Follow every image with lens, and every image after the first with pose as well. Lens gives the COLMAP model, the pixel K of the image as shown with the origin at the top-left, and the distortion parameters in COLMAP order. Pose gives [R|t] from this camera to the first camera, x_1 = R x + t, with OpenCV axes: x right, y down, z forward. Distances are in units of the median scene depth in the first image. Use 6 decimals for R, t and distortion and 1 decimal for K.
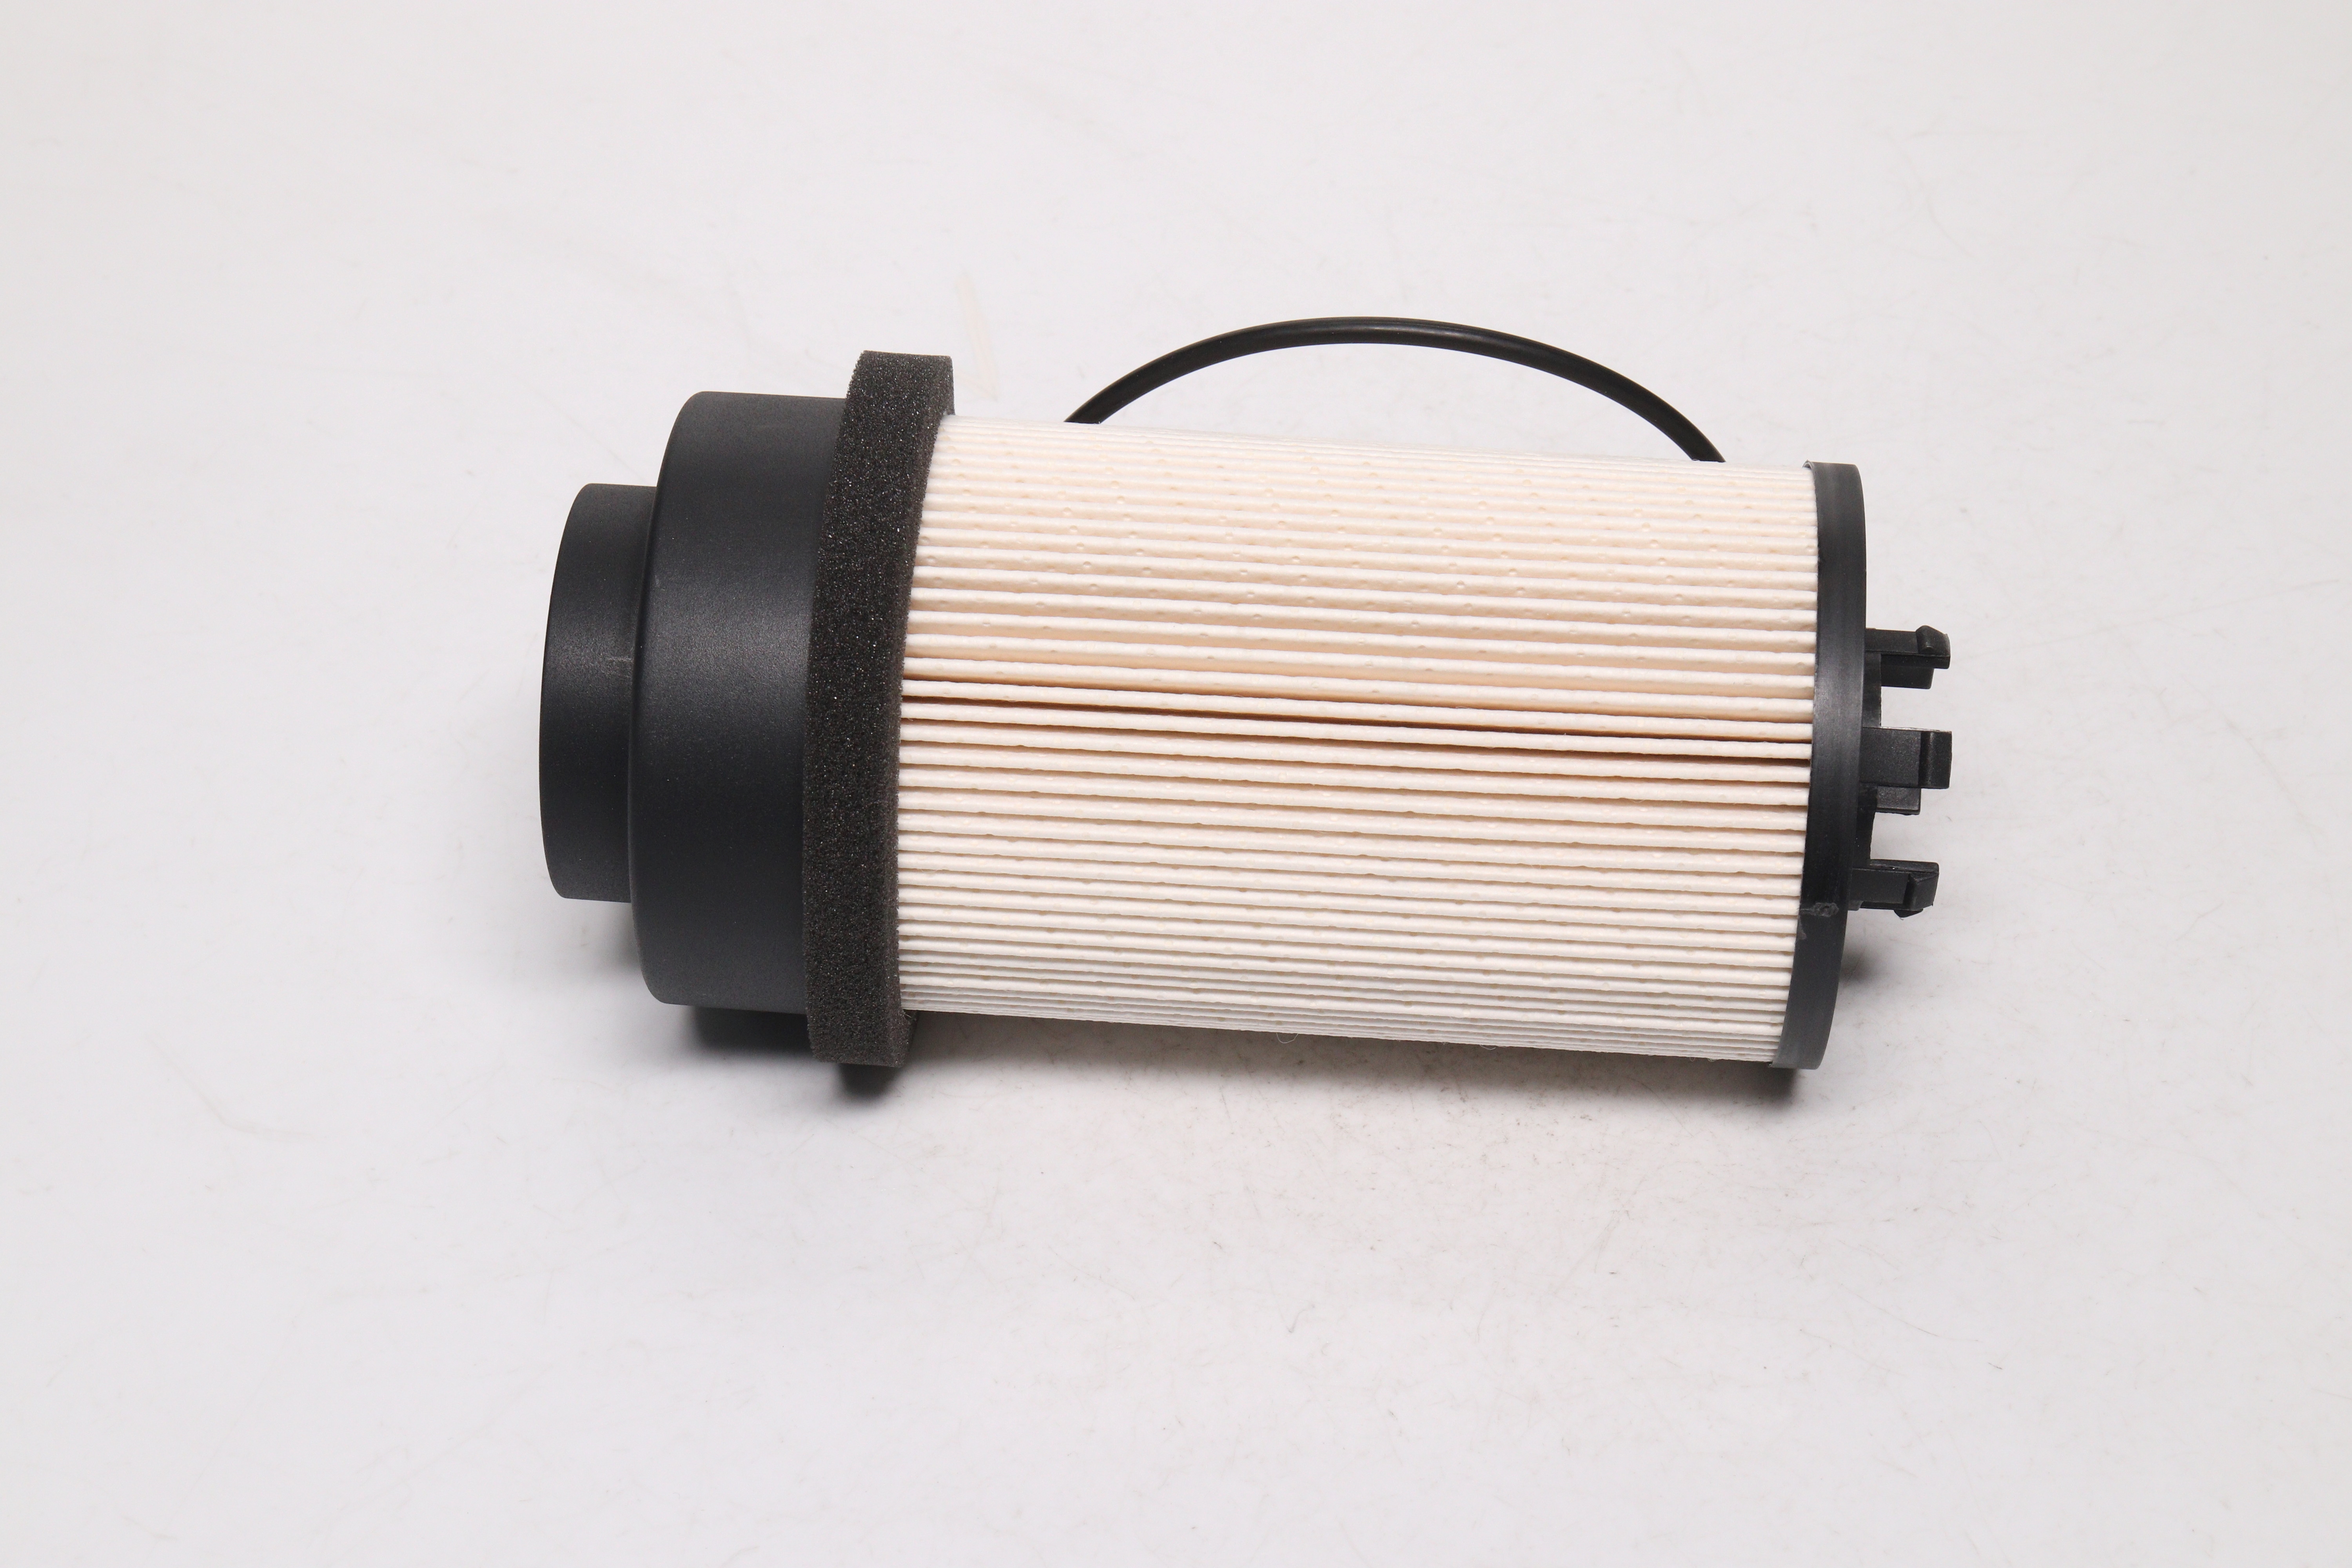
lens RADIAL K [[5354.4, 0, 1176.0], [0, 5354.4, 784.0], [0, 0, 1]] dist [0.050273, -0.170077]
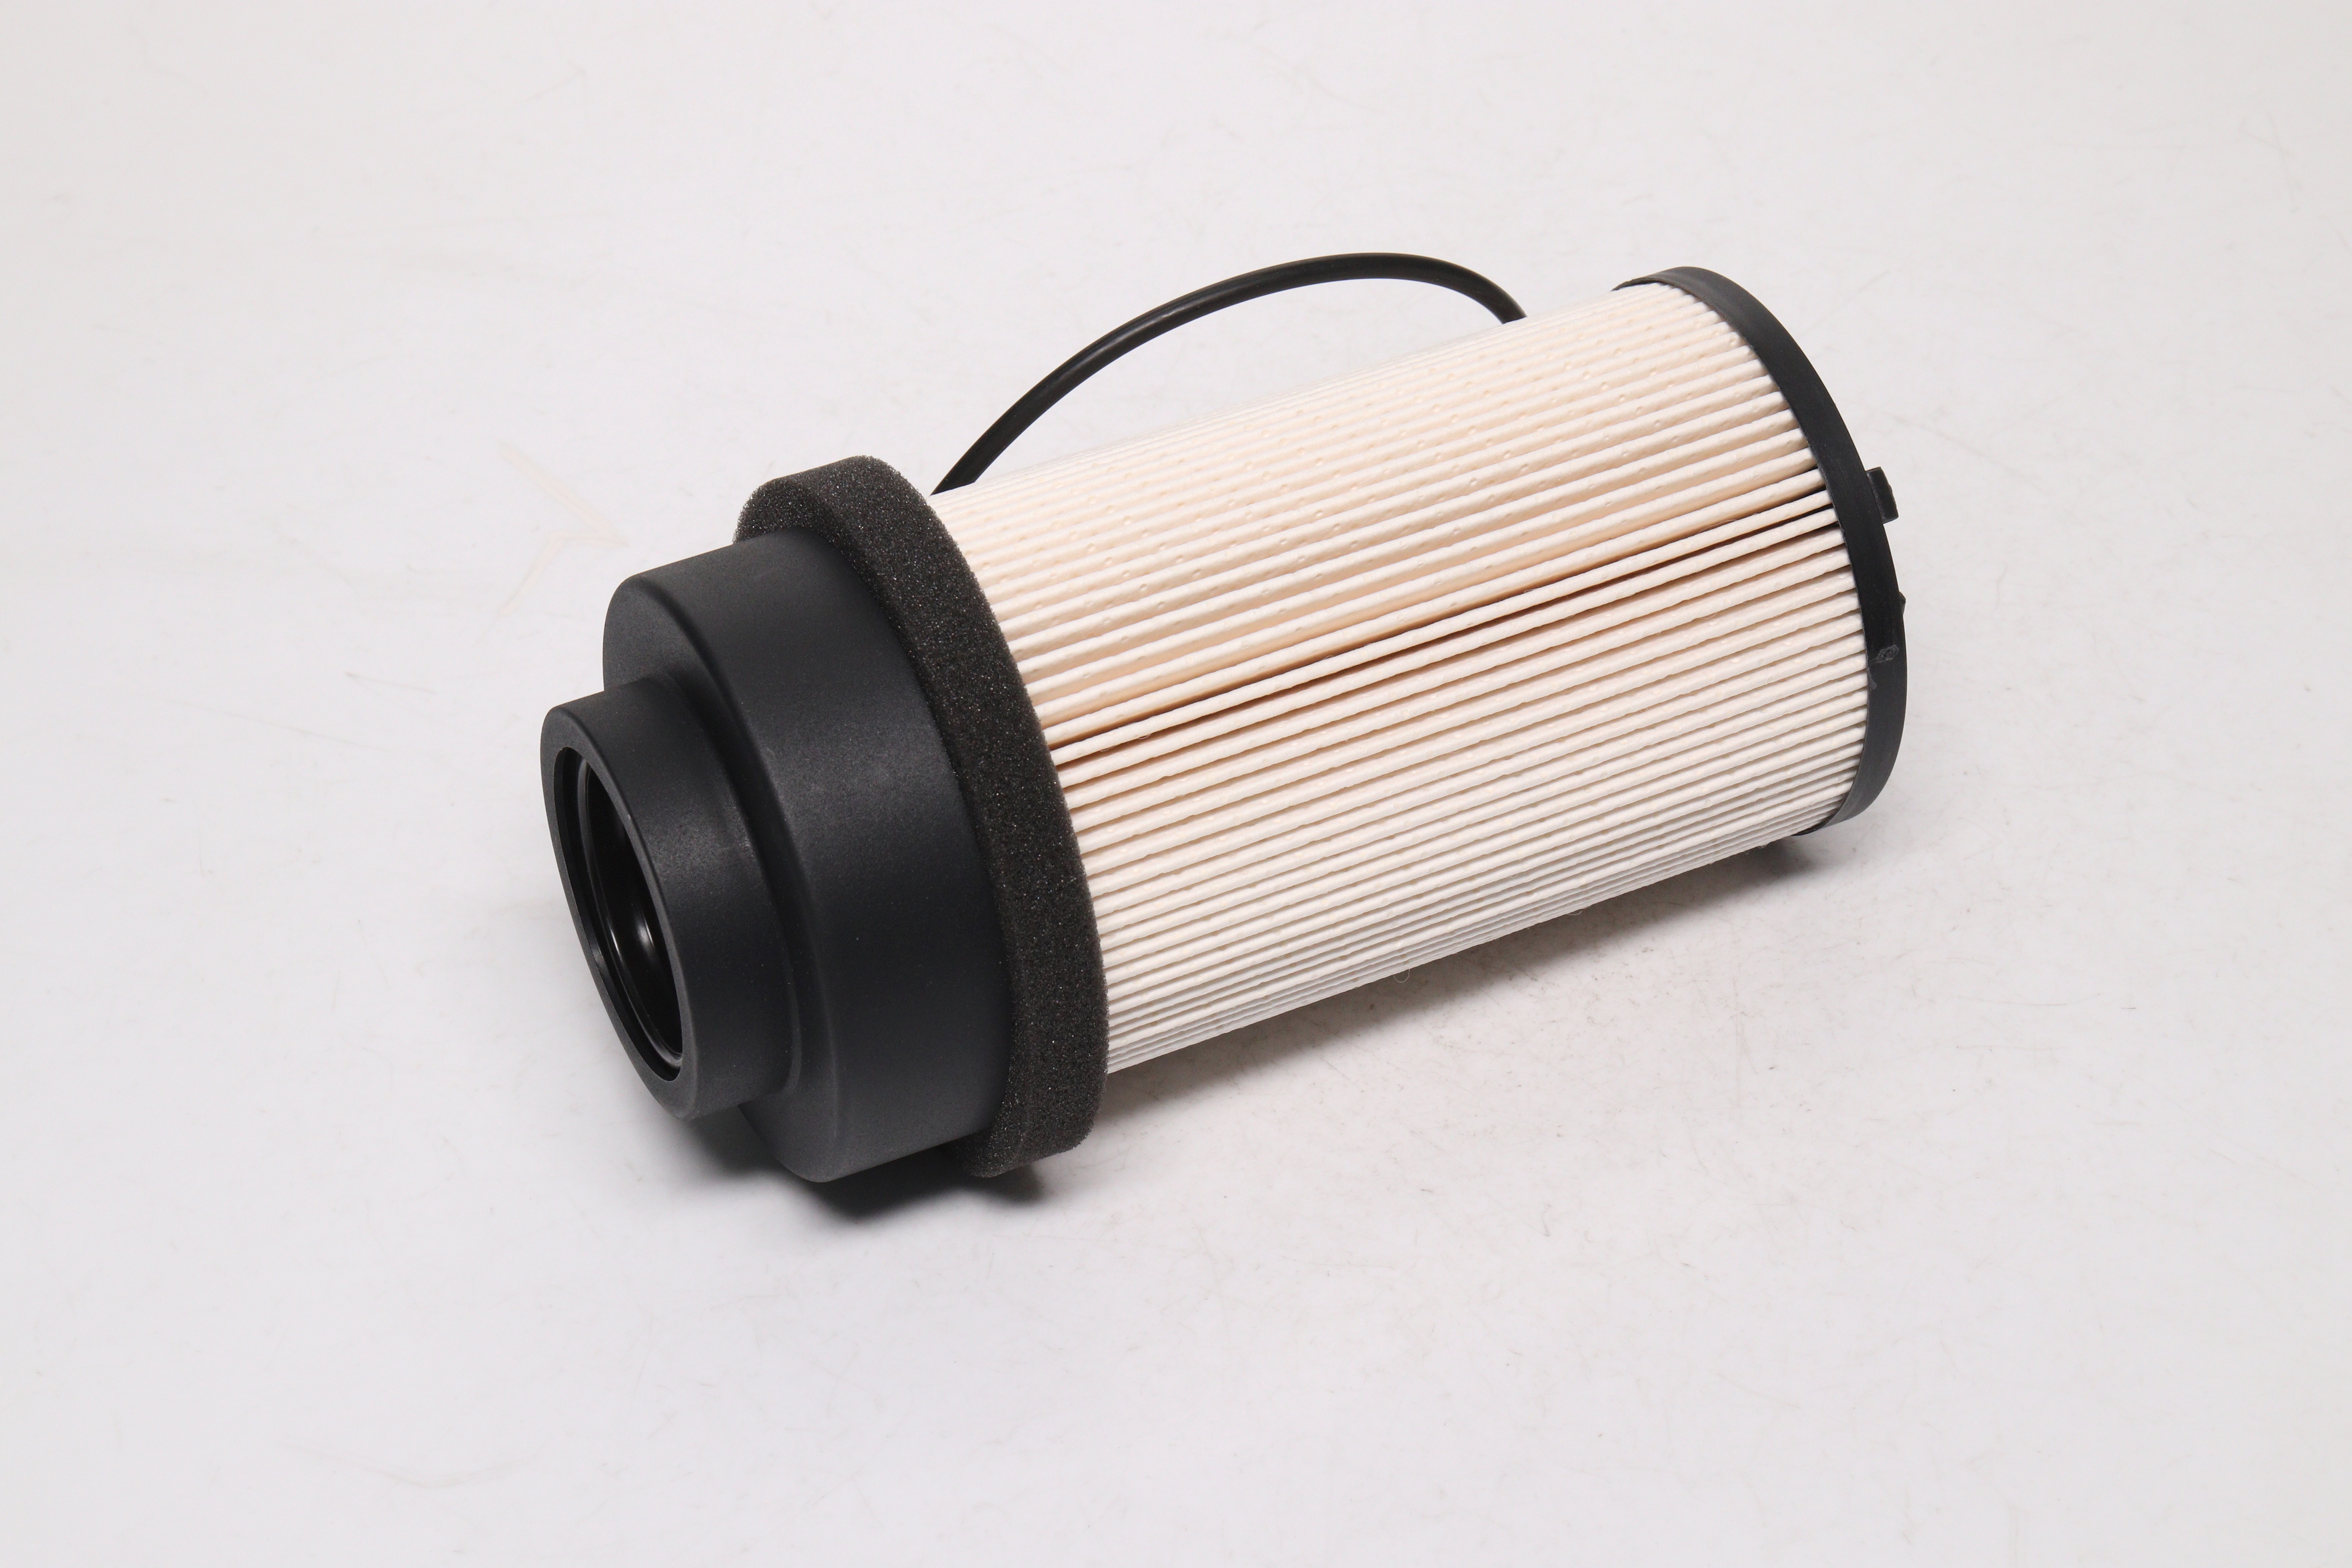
lens RADIAL K [[5354.4, 0, 1176.0], [0, 5354.4, 784.0], [0, 0, 1]] dist [0.050273, -0.170077]
pose [[0.855188, -0.348022, 0.384101, -0.404763], [0.355326, 0.933159, 0.054385, -0.058642], [-0.377355, 0.089972, 0.921688, 0.084047]]
